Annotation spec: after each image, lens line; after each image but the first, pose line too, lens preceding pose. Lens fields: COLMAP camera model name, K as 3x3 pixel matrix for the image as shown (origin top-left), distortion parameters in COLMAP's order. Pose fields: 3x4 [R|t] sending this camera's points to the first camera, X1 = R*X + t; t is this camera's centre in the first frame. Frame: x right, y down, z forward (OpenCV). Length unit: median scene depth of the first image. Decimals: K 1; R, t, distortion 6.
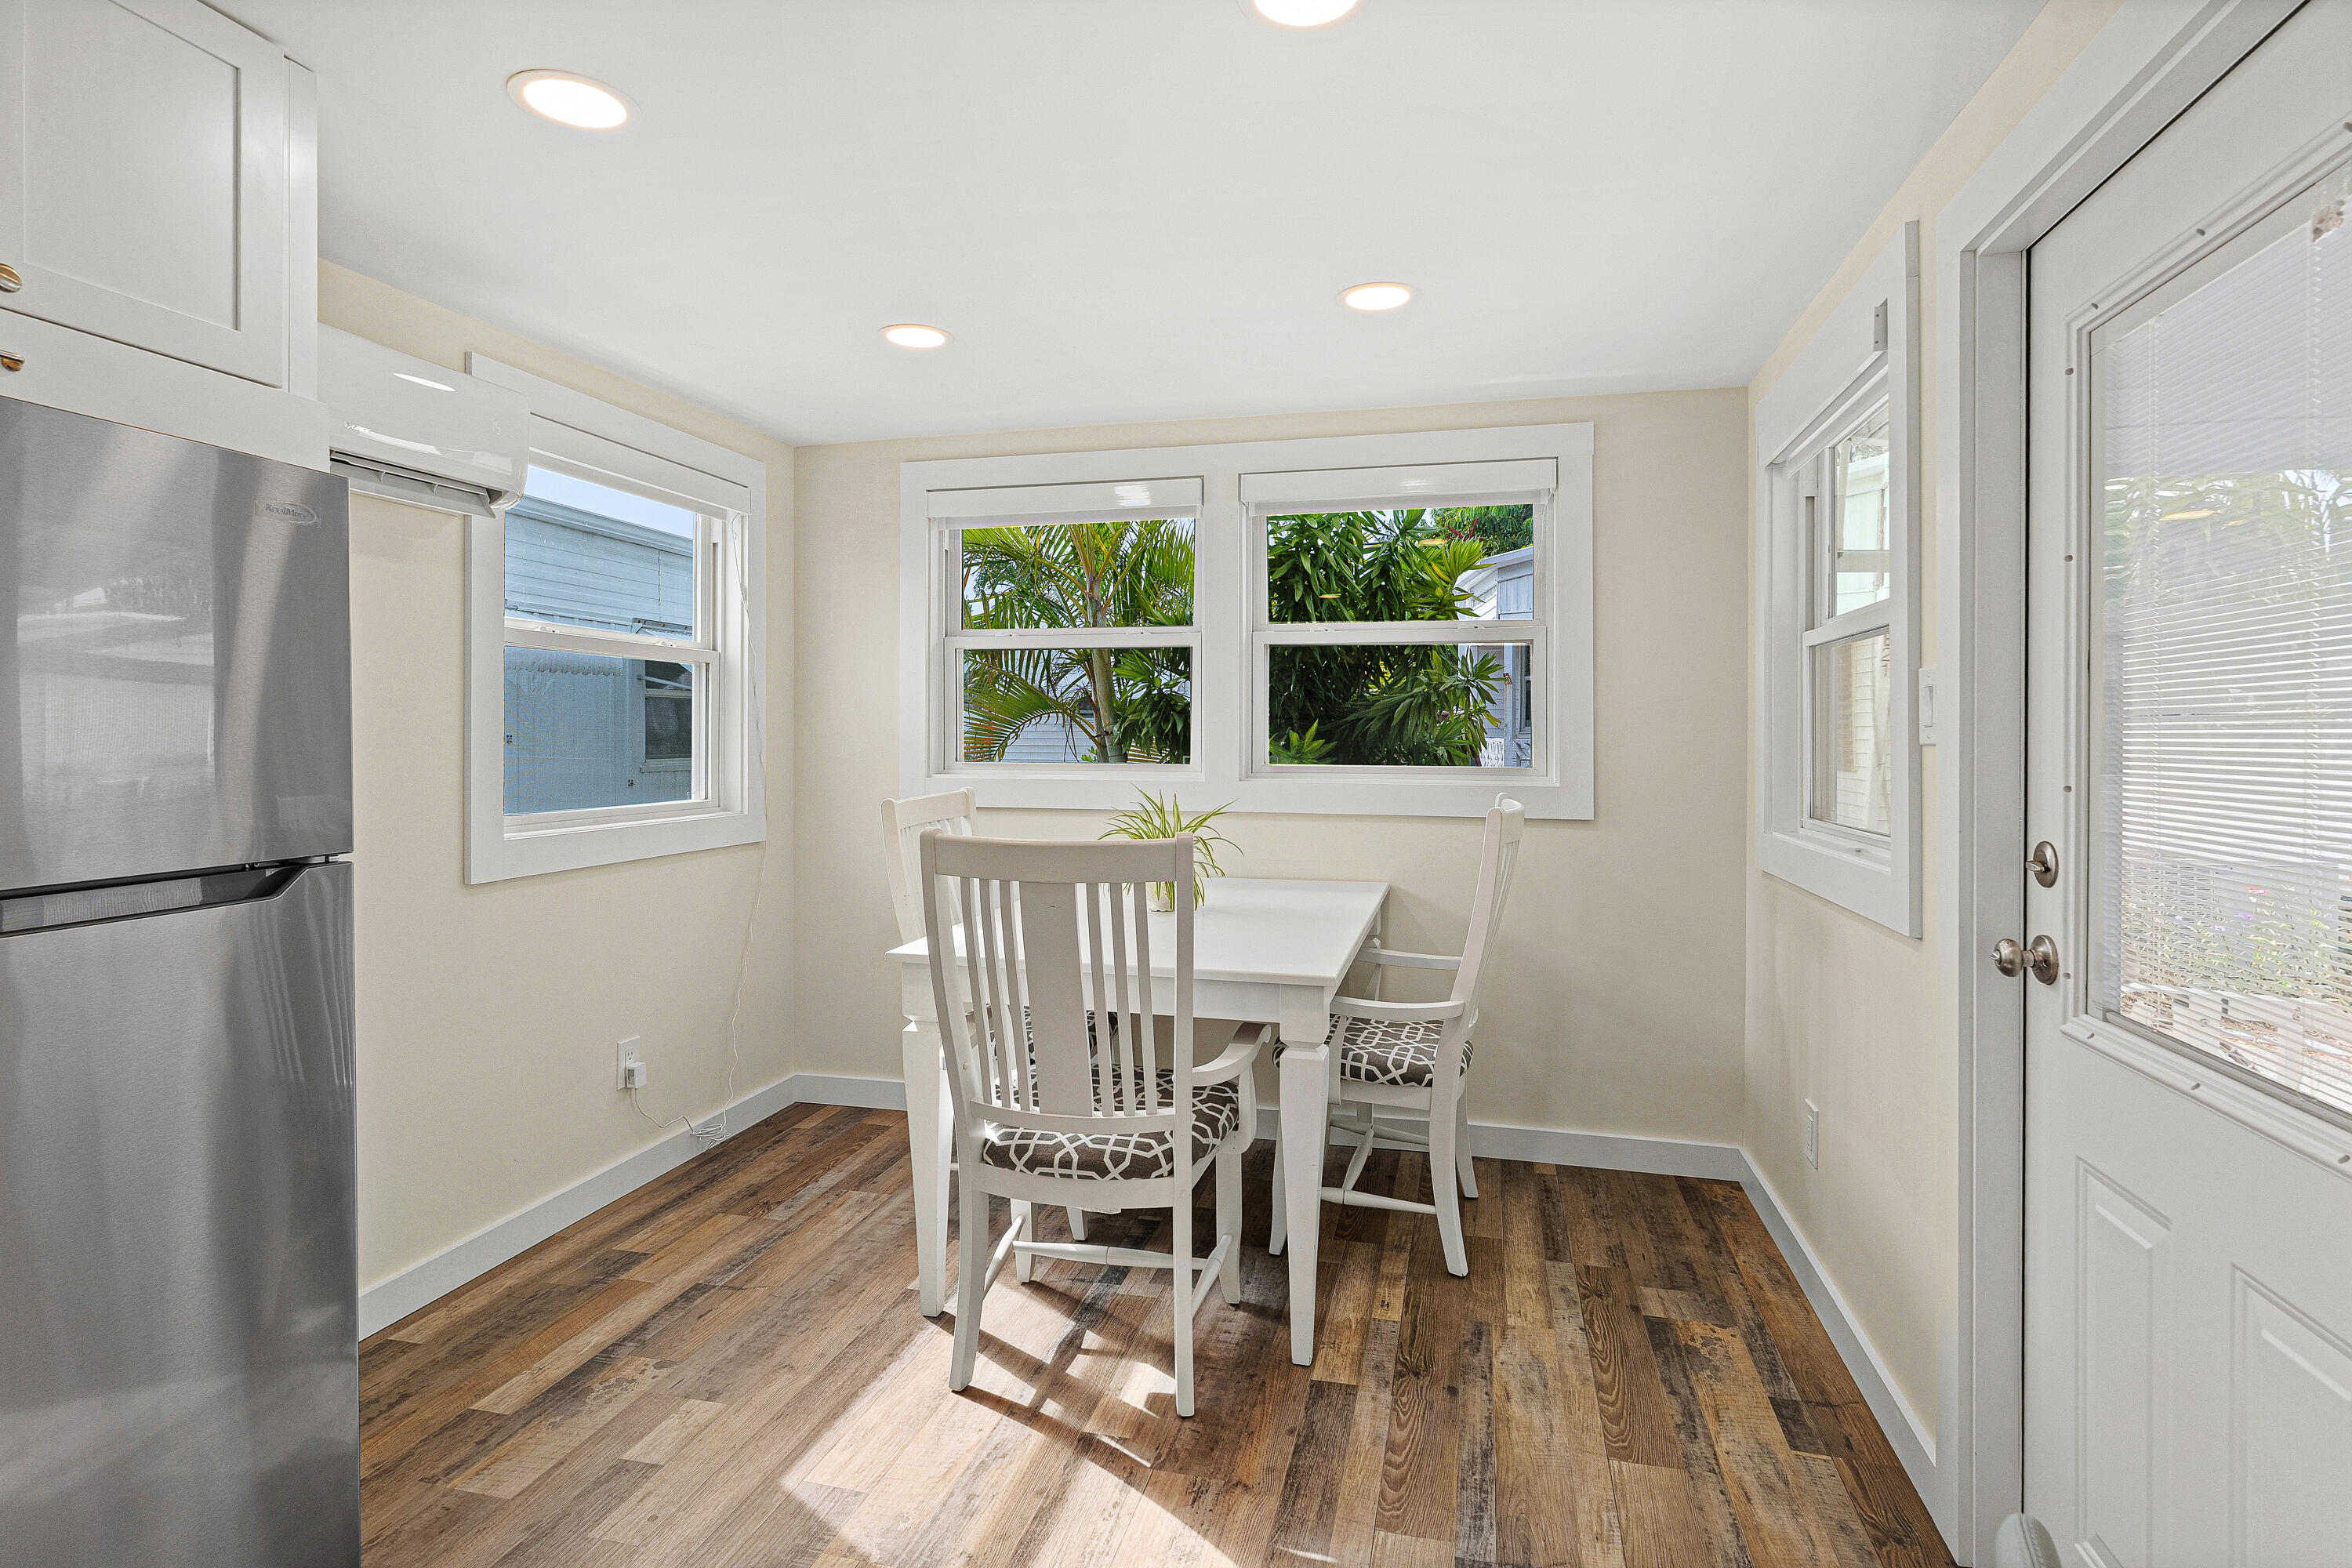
lens RADIAL K [[1186.0, 0, 1178.8], [0, 1186.0, 732.1], [0, 0, 1]] dist [0.015874, -0.000256]
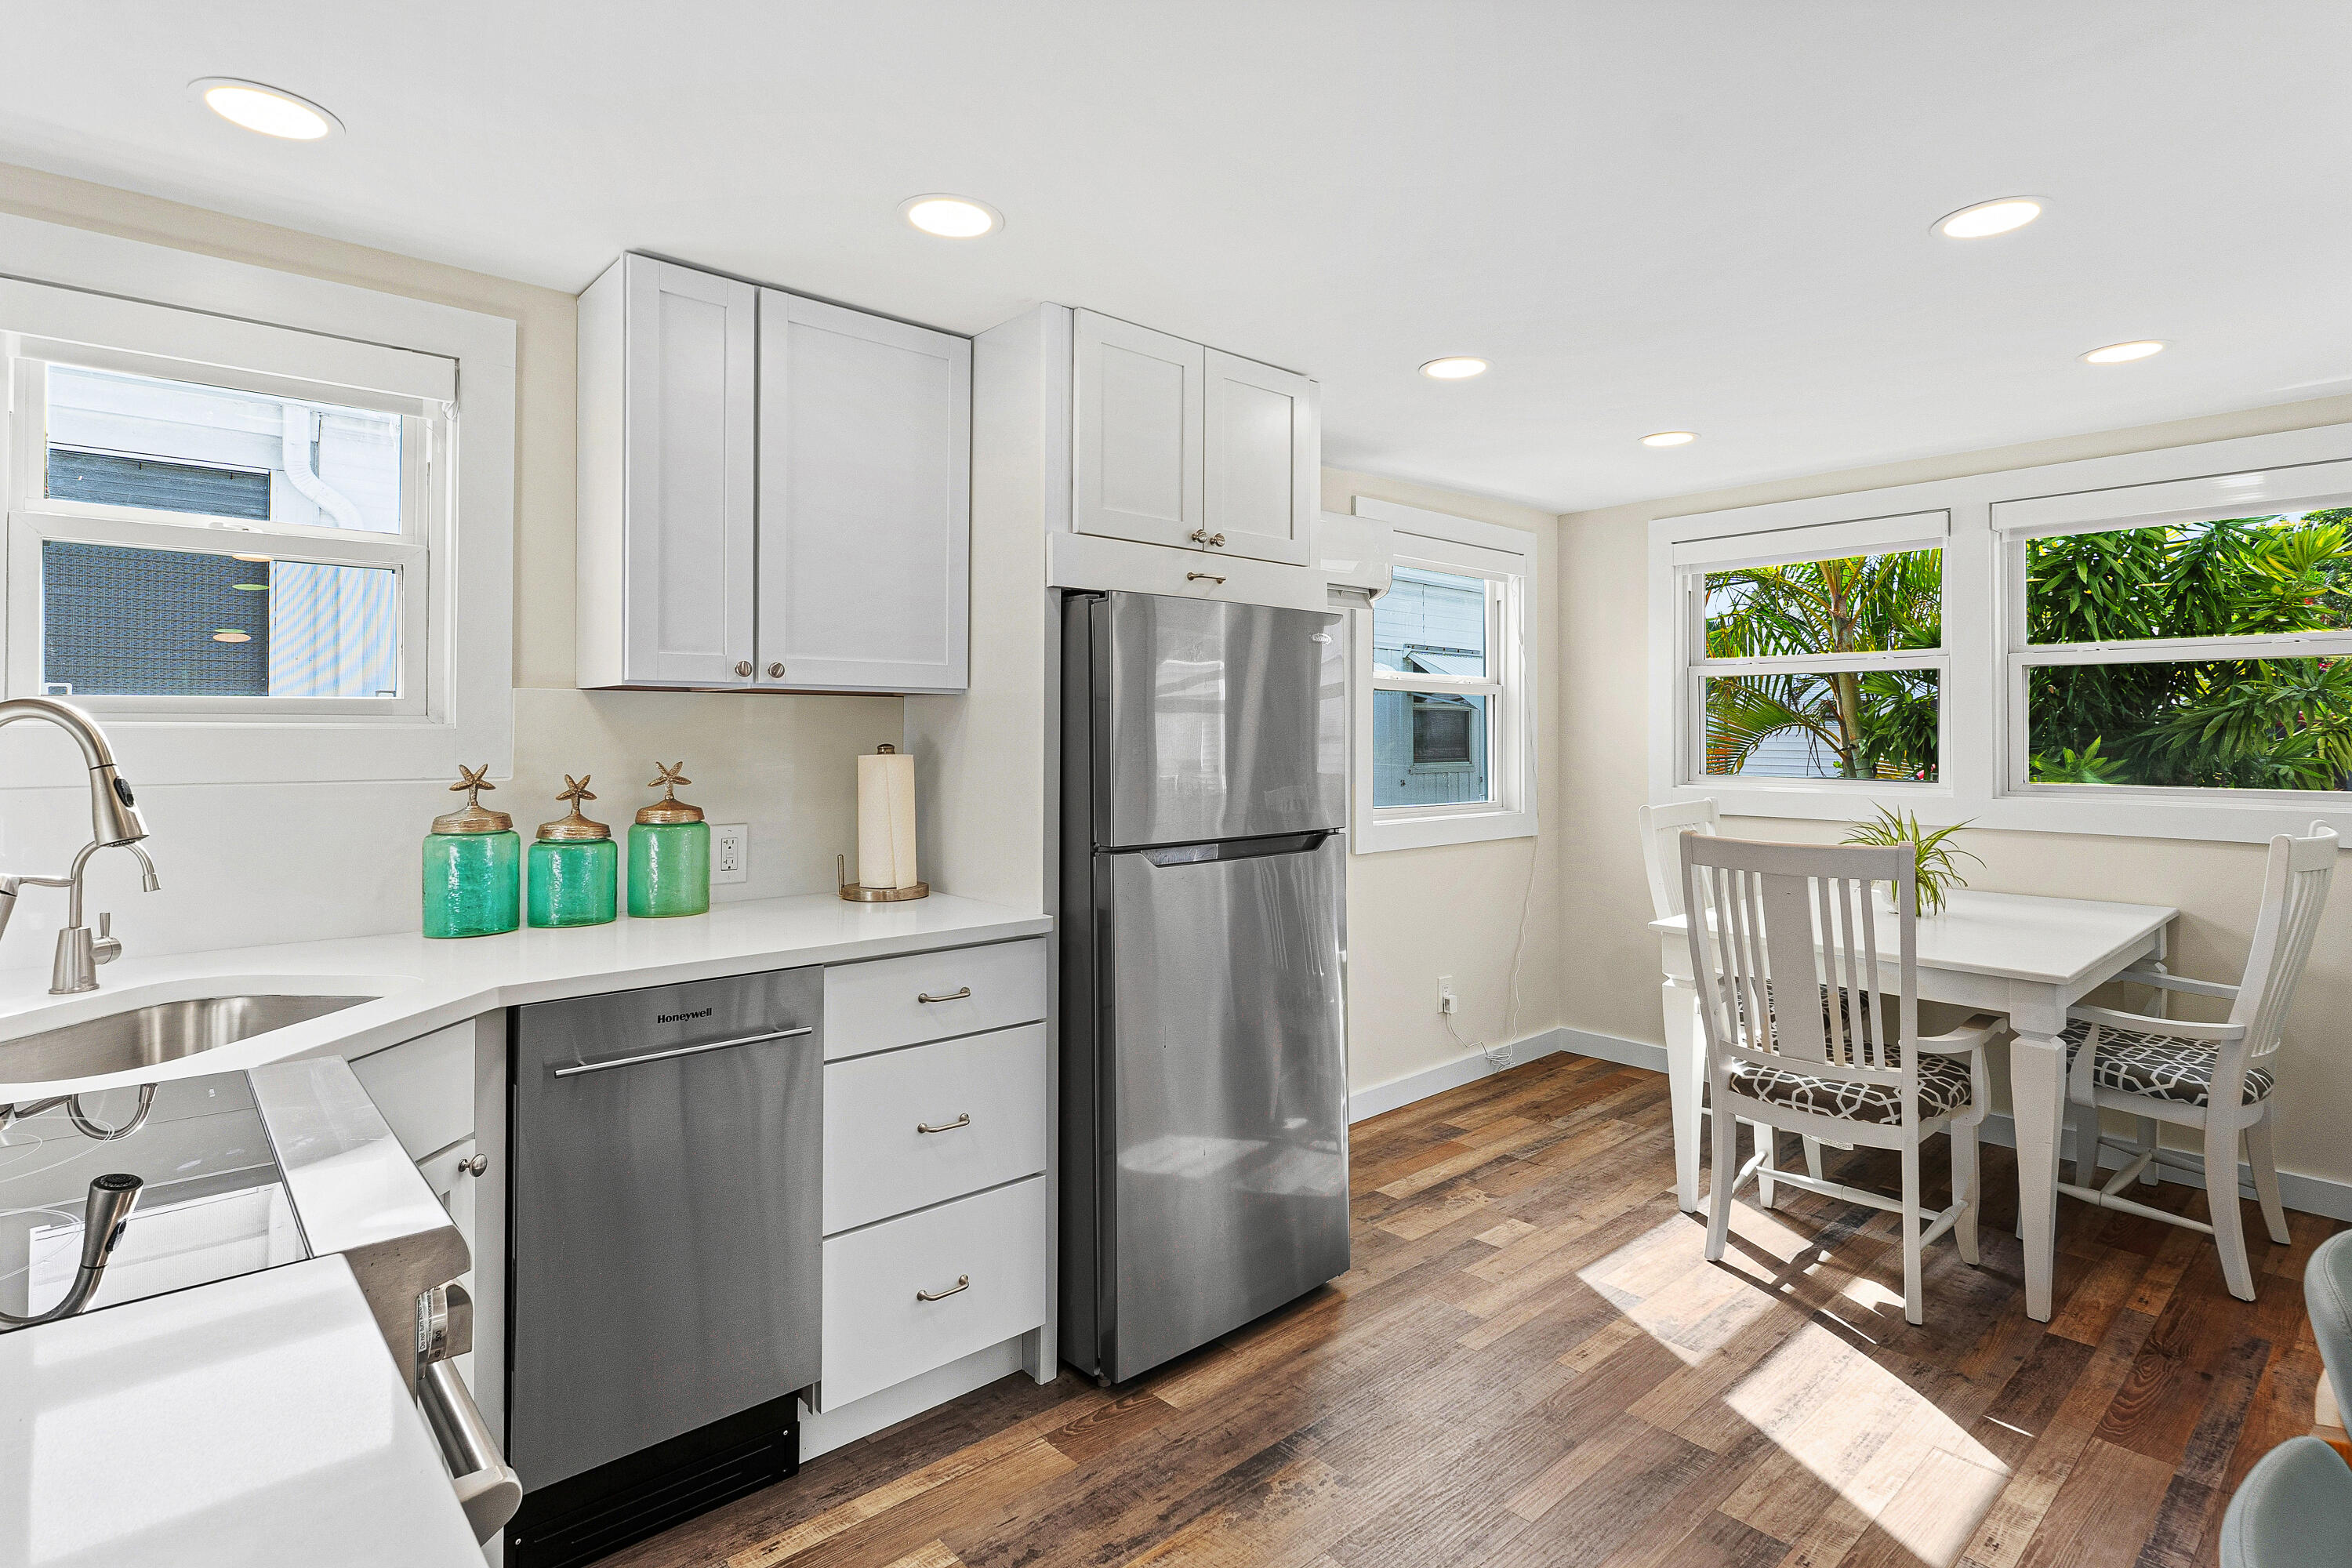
lens RADIAL K [[1175.3, 0, 1199.4], [0, 1175.3, 721.4], [0, 0, 1]] dist [-0.004897, -0.000460]
pose [[0.837225, -0.006709, -0.546818, 0.042415], [0.000981, 0.999942, -0.010766, -0.021275], [0.546858, 0.008477, 0.837182, -0.318687]]
